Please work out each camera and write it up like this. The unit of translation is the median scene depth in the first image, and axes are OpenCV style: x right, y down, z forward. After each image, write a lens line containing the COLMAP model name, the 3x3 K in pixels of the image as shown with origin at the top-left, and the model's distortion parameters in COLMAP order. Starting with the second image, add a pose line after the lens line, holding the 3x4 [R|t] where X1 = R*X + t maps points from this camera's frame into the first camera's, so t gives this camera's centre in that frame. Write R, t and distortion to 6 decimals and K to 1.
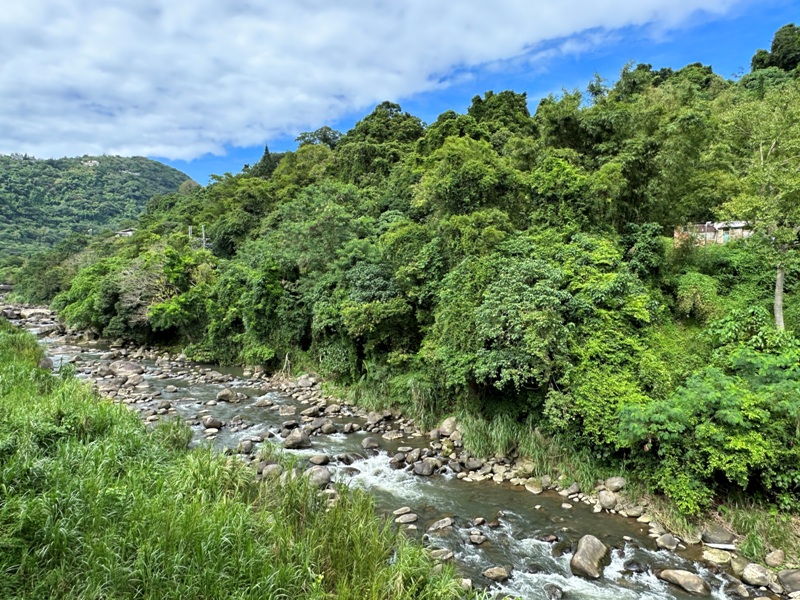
lens RADIAL K [[518.5, 0, 401.8], [0, 518.5, 297.3], [0, 0, 1]] dist [-0.019192, -0.012353]
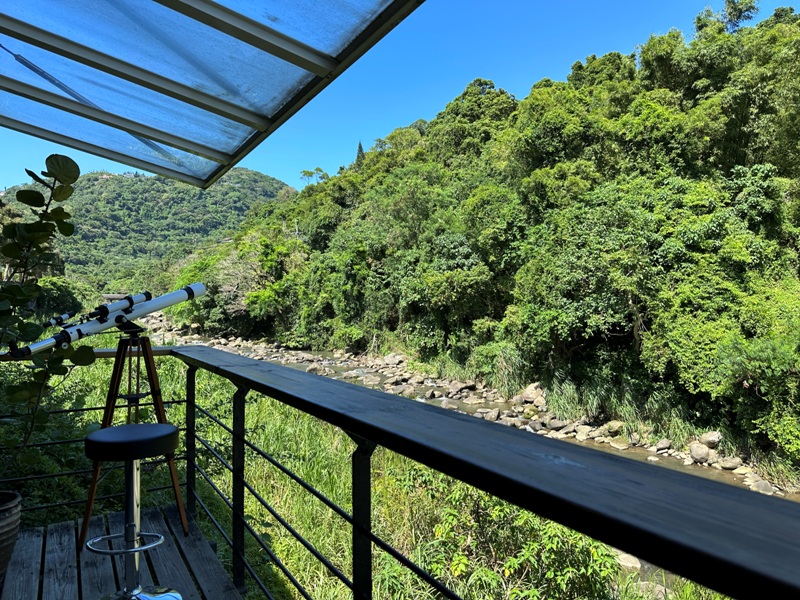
lens RADIAL K [[558.0, 0, 400.4], [0, 558.0, 305.6], [0, 0, 1]] dist [0.019499, -0.034889]
pose [[0.980606, -0.016417, -0.195303, 0.050526], [0.014861, 0.999845, -0.009427, 0.089134], [0.195427, 0.006342, 0.980698, -0.054426]]
